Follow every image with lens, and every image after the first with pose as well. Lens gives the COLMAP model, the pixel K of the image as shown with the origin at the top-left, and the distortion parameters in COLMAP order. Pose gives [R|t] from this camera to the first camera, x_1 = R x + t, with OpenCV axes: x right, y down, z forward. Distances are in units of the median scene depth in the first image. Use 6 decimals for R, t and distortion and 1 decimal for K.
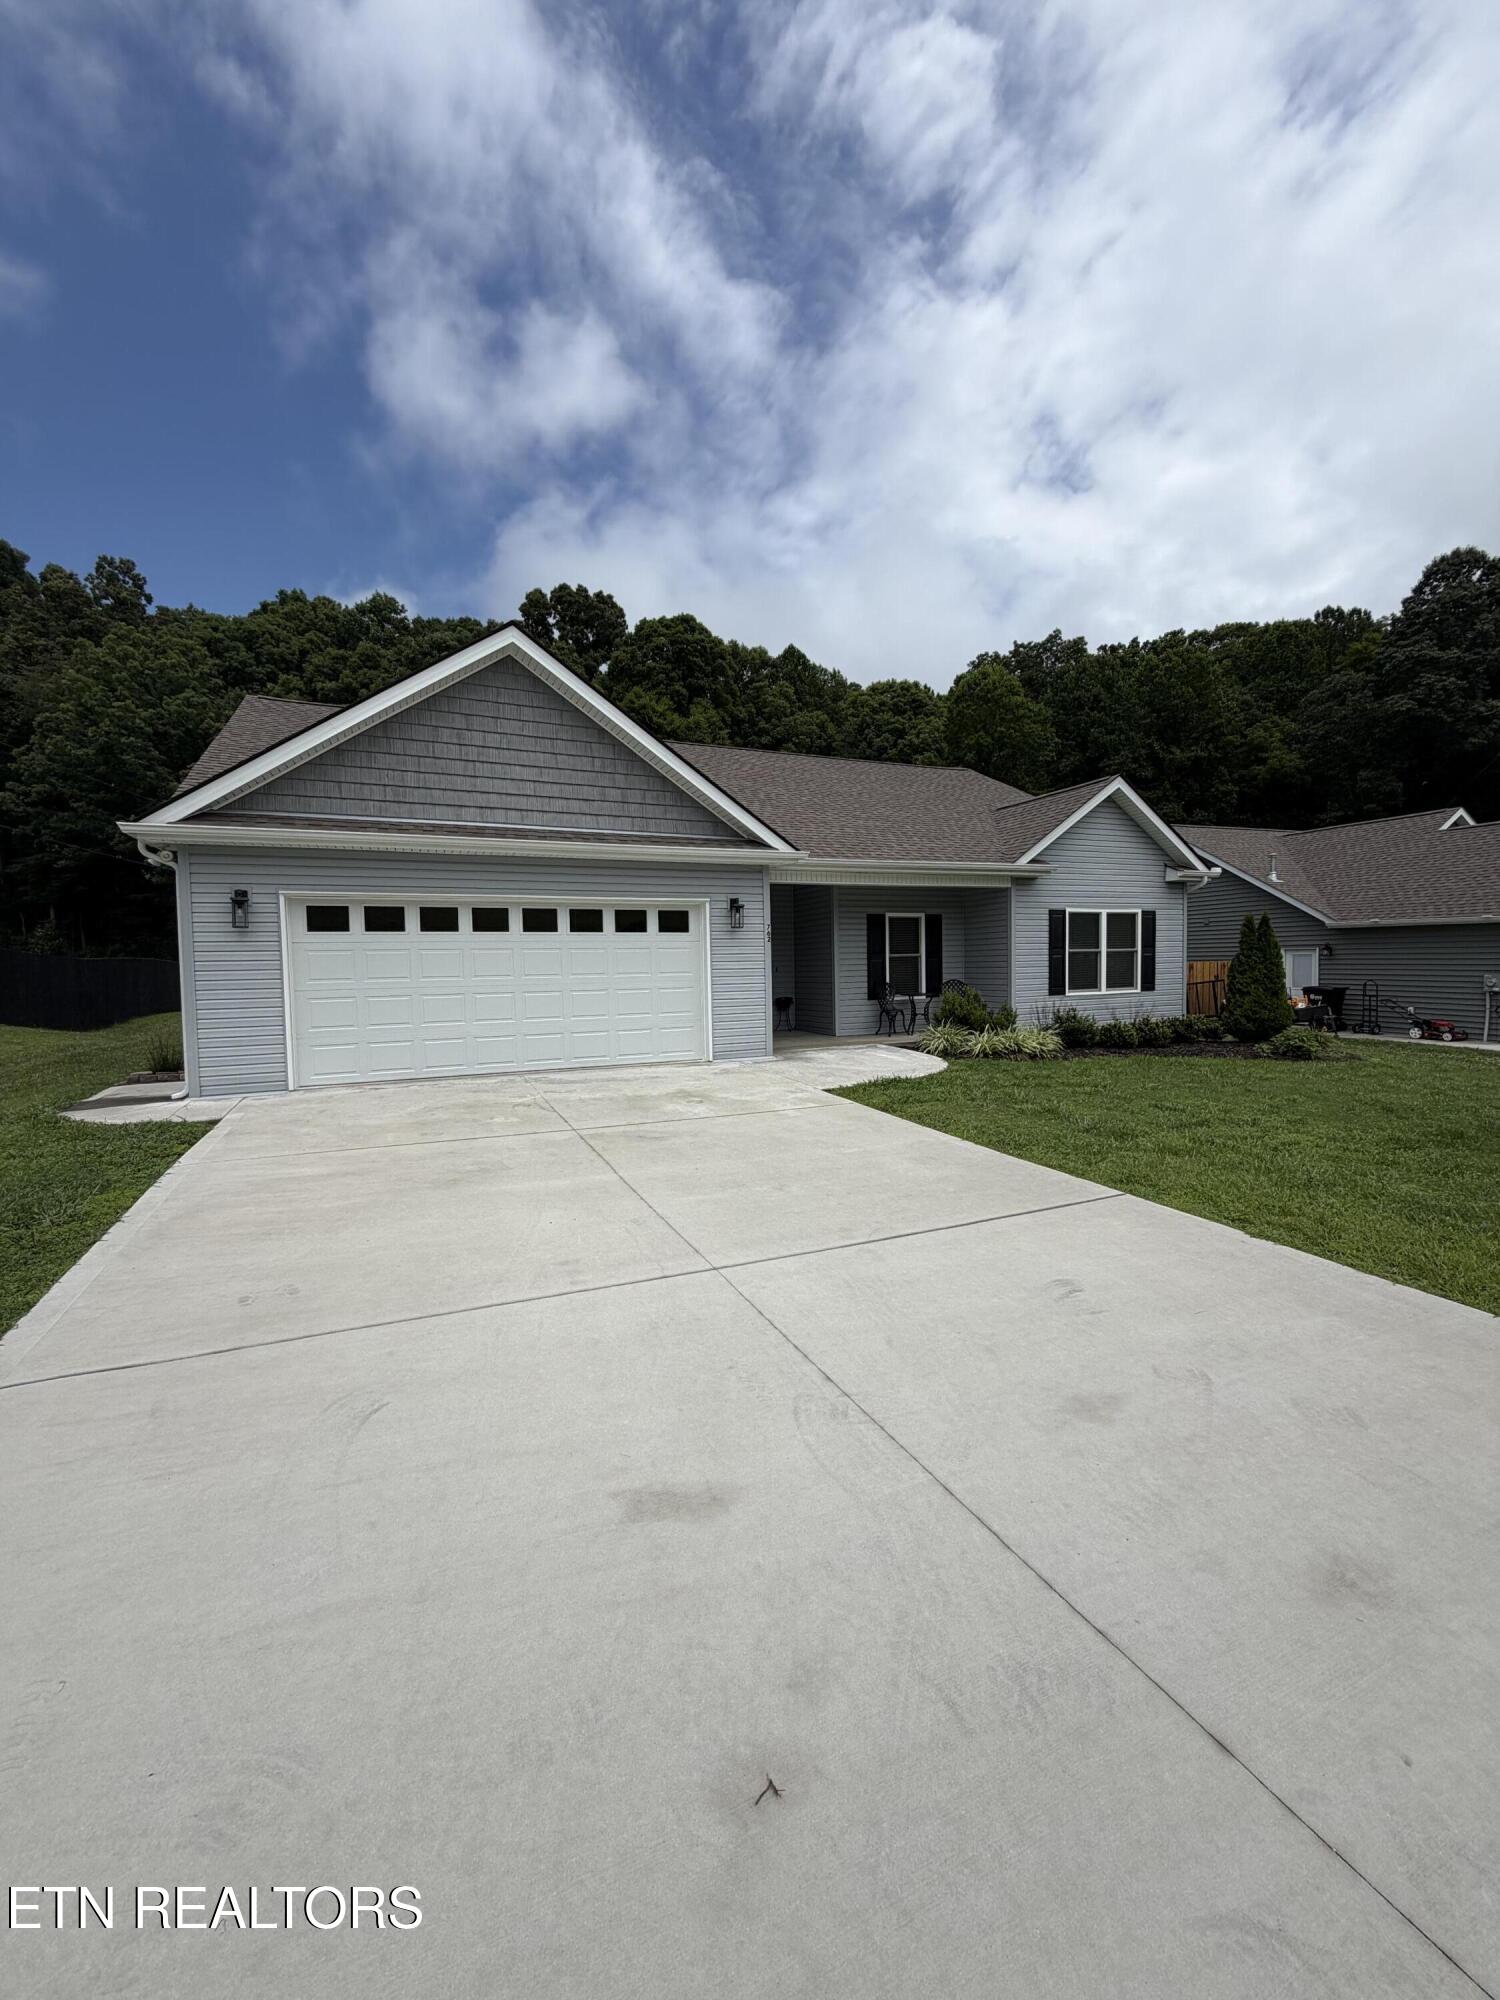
lens RADIAL K [[783.3, 0, 750.0], [0, 783.3, 1000.0], [0, 0, 1]] dist [0.000584, -0.014864]
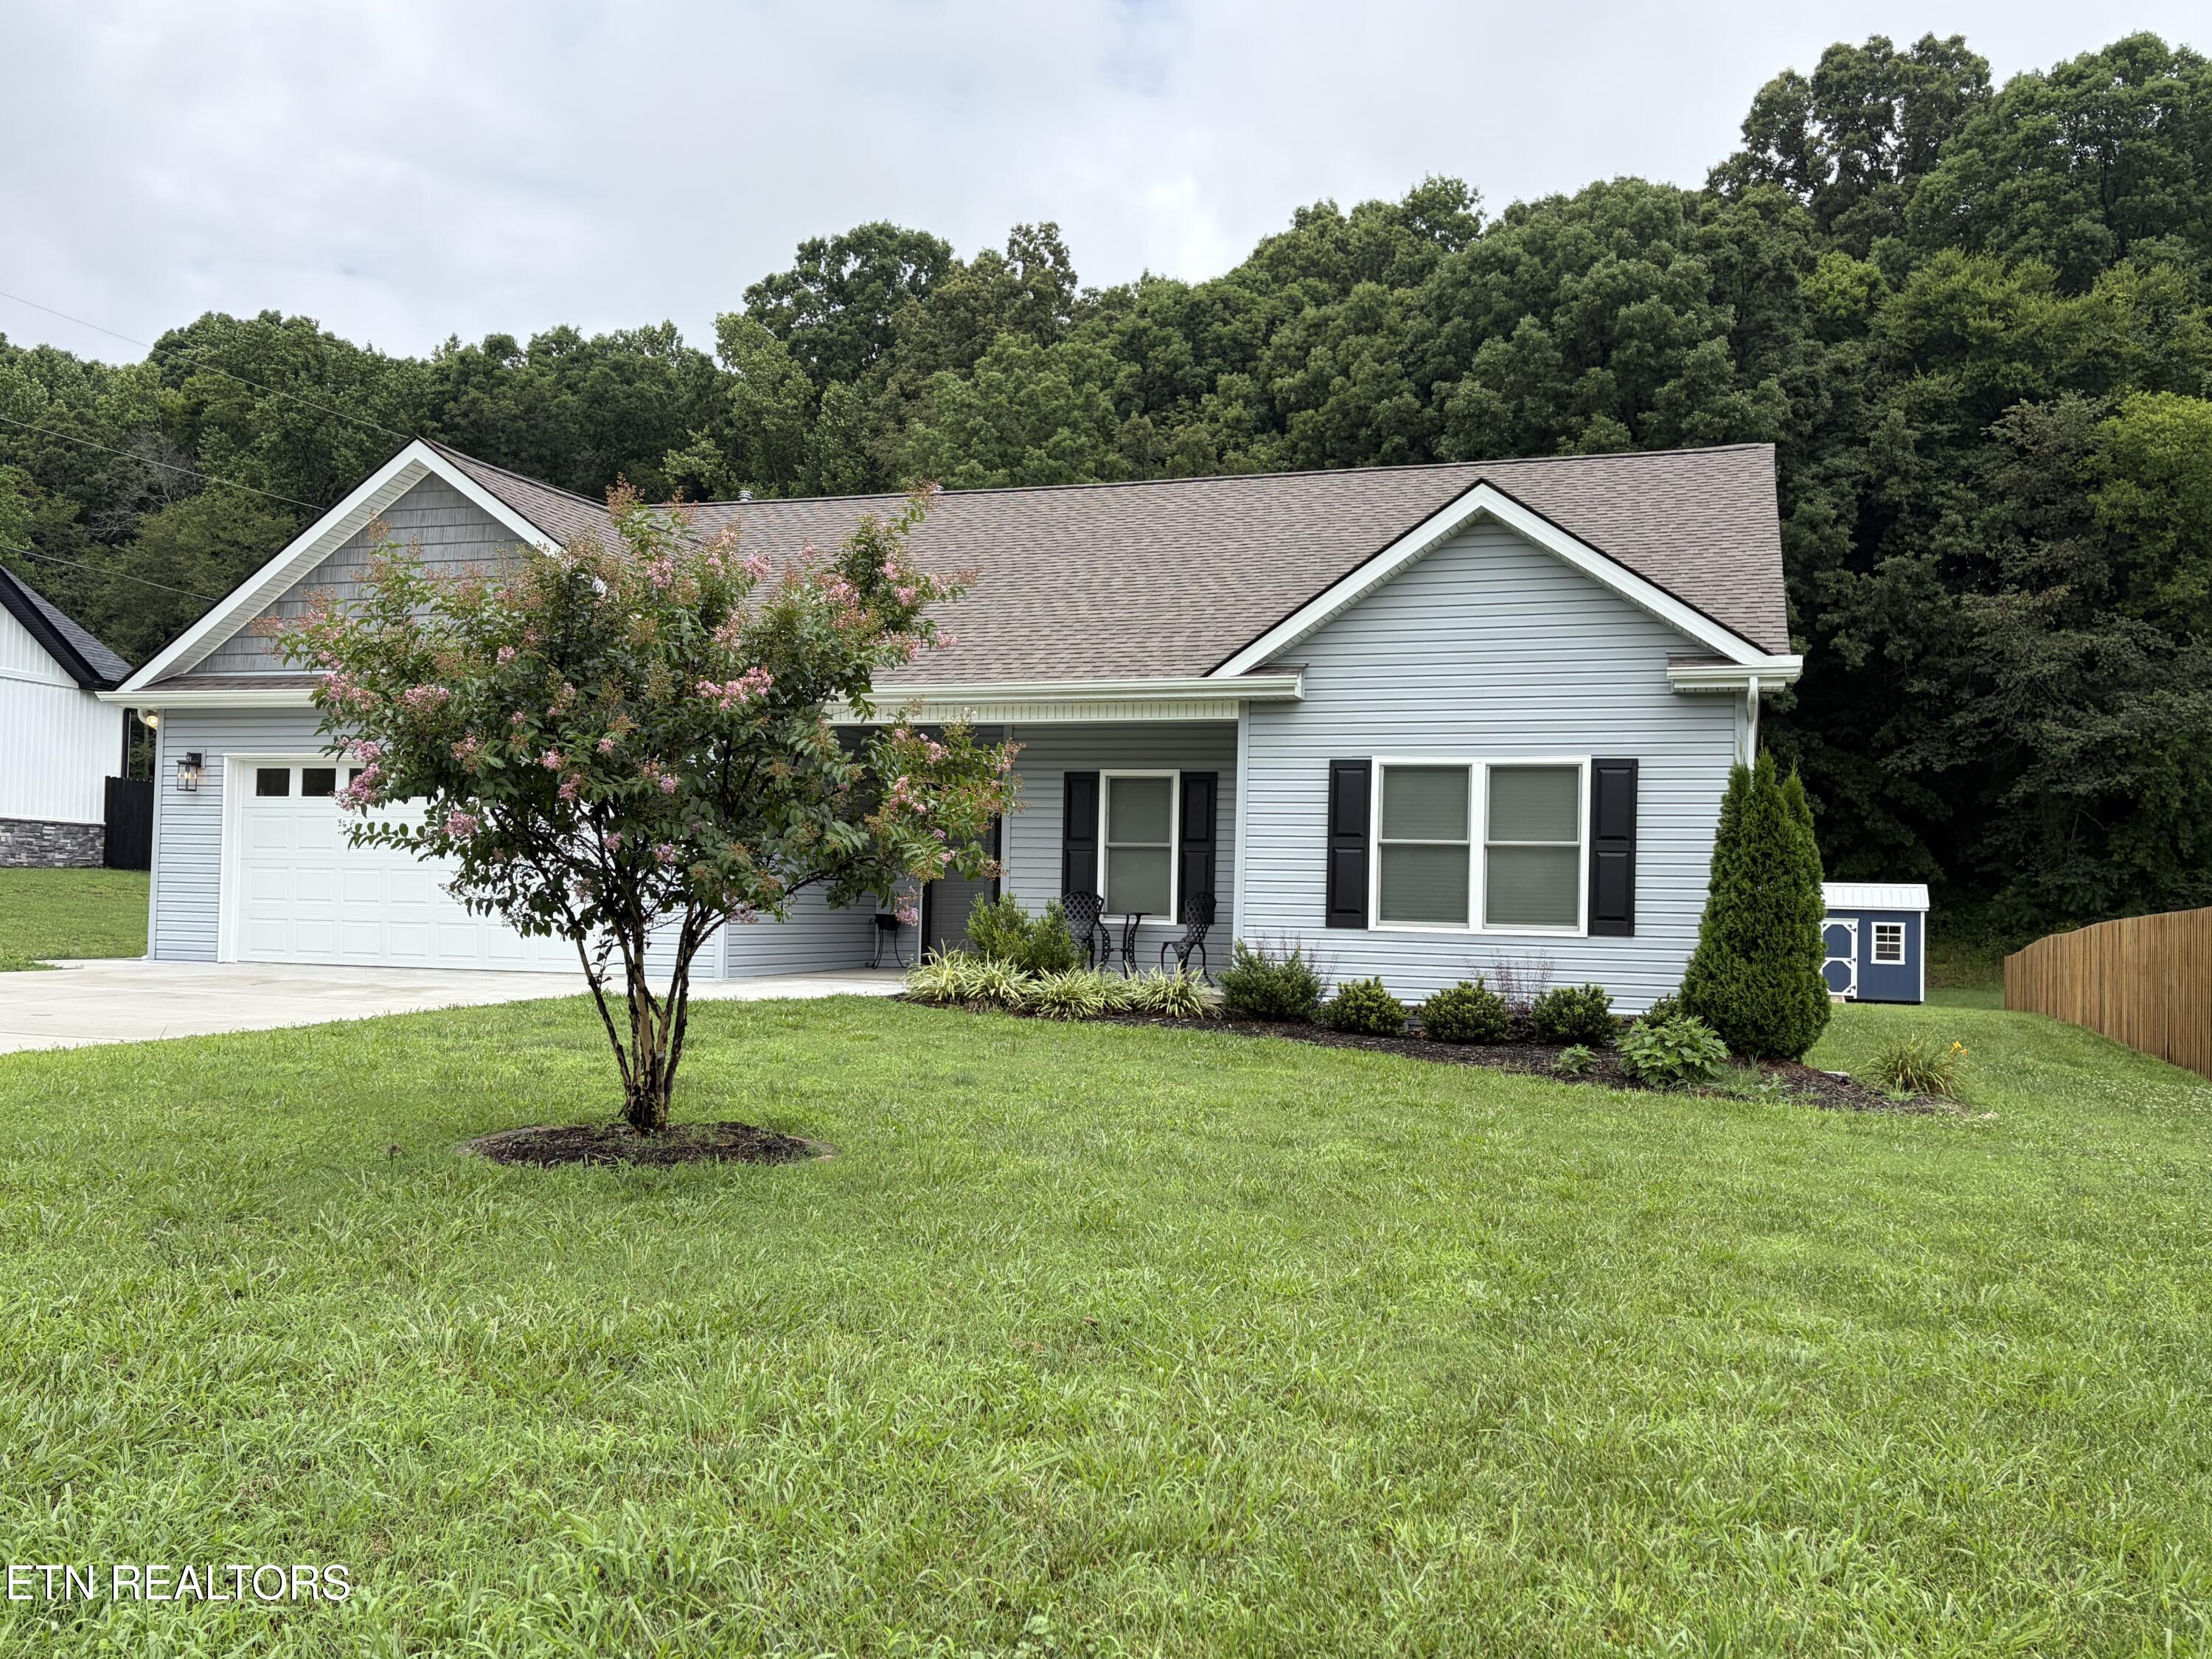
lens RADIAL K [[1873.7, 0, 1105.7], [0, 1873.7, 846.9], [0, 0, 1]] dist [0.006912, 0.024634]
pose [[0.731218, 0.008769, -0.682088, 1.022013], [-0.069125, 0.995723, -0.061303, 0.024418], [0.678633, 0.091975, 0.728696, 0.010847]]
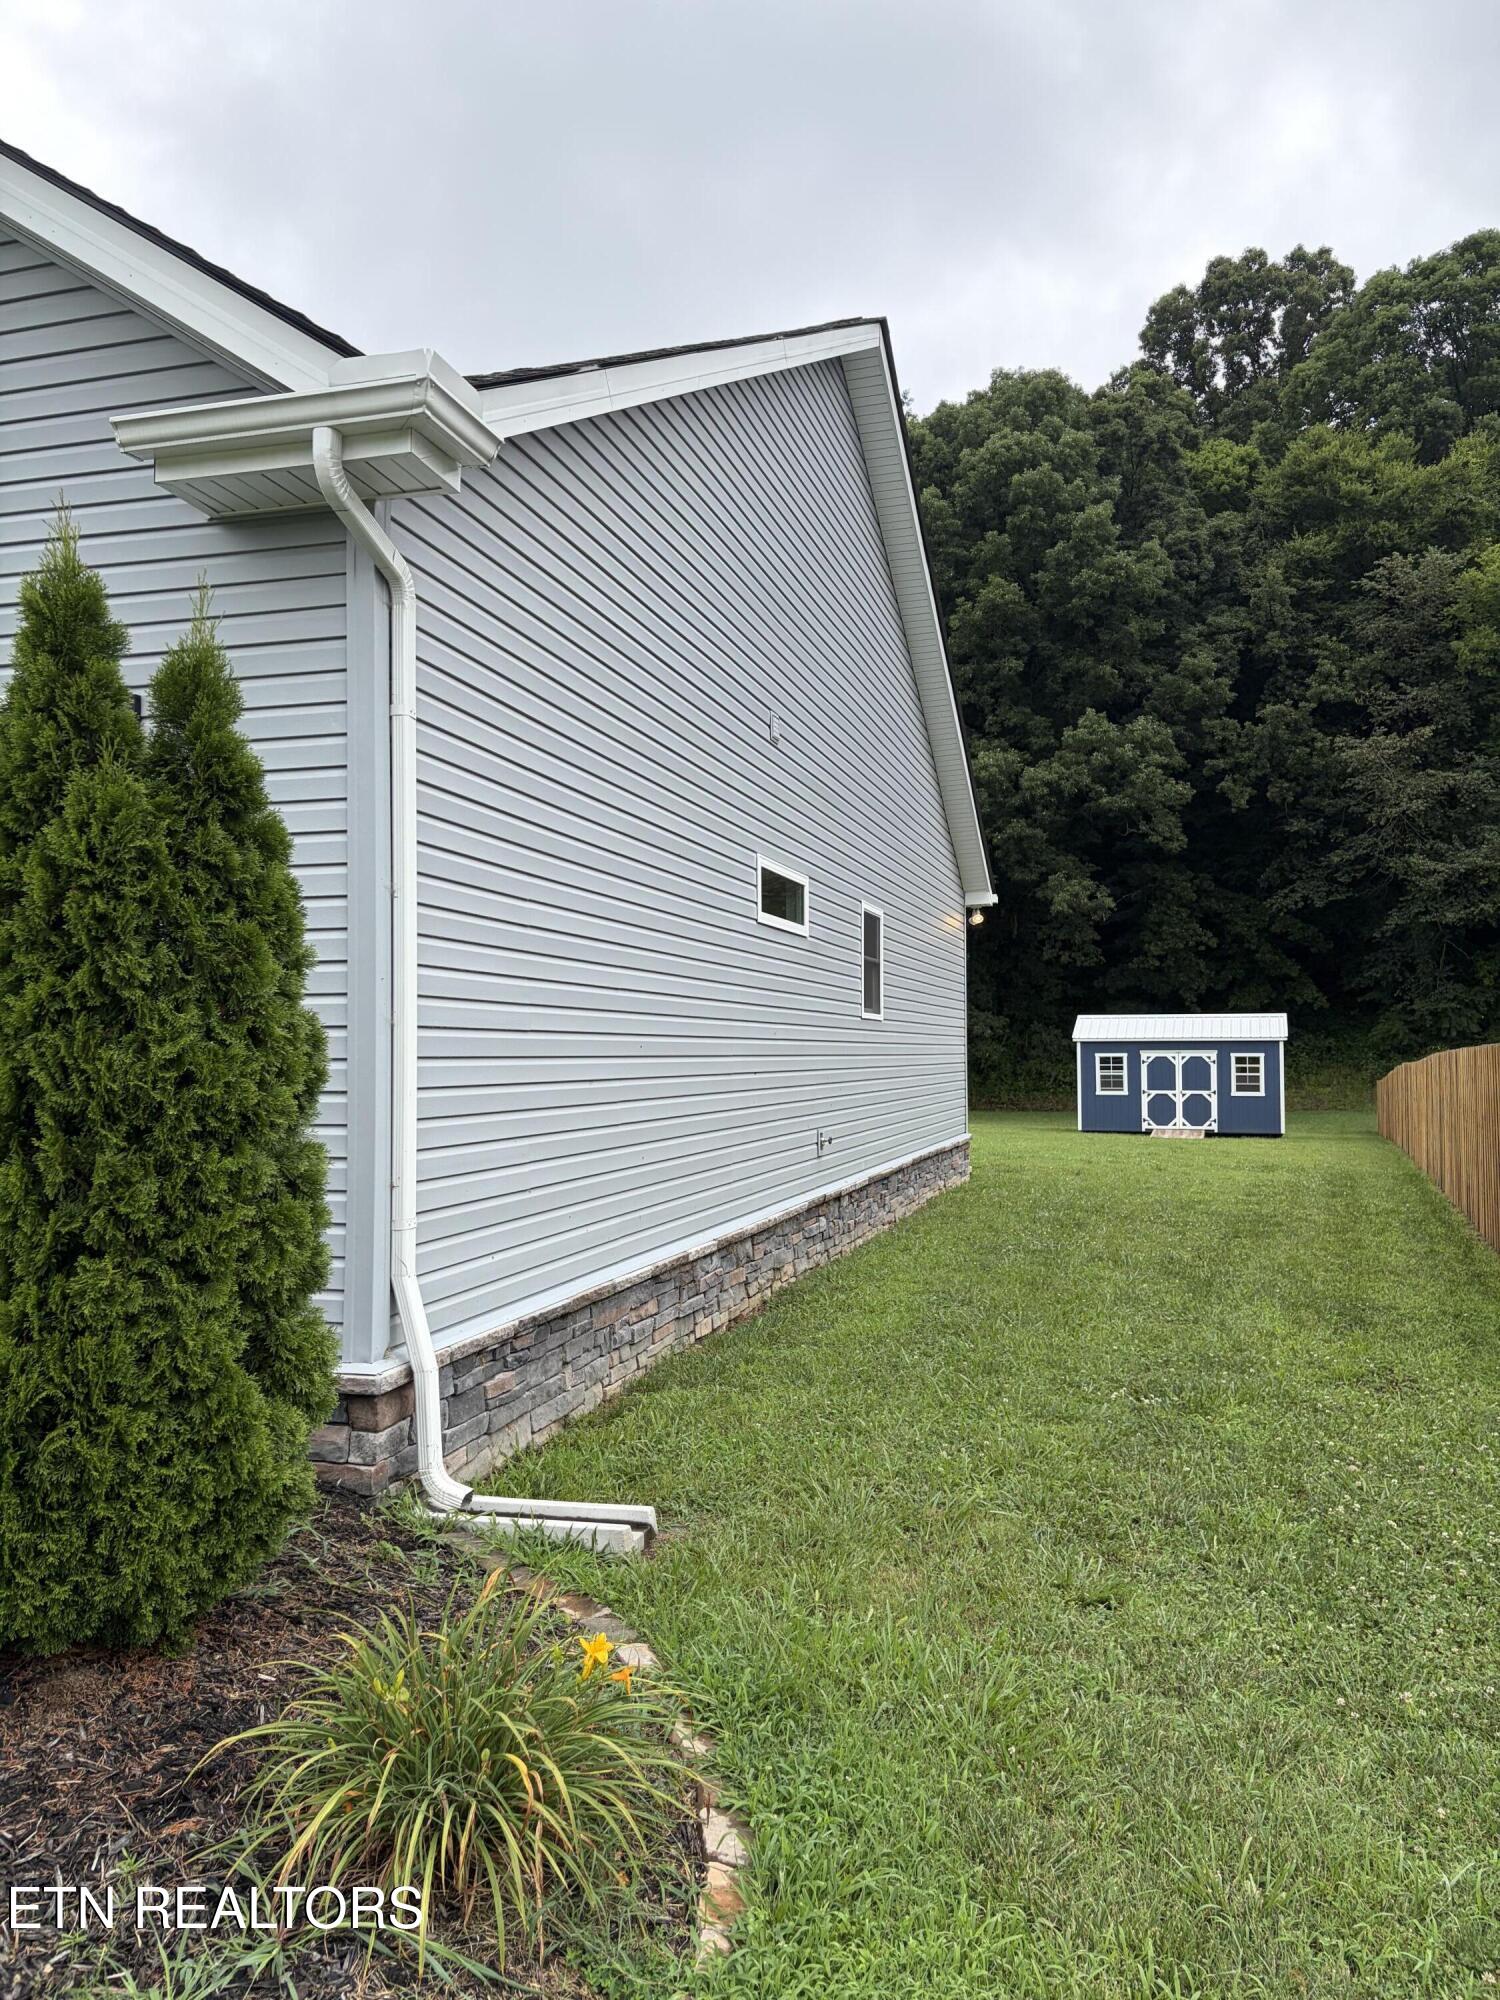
lens RADIAL K [[1518.4, 0, 681.5], [0, 1518.4, 1001.5], [0, 0, 1]] dist [-0.069667, 0.084473]
pose [[0.730381, -0.001256, -0.683039, 0.843257], [-0.051122, 0.997093, -0.056498, -0.027495], [0.681124, 0.076184, 0.728194, 0.745473]]
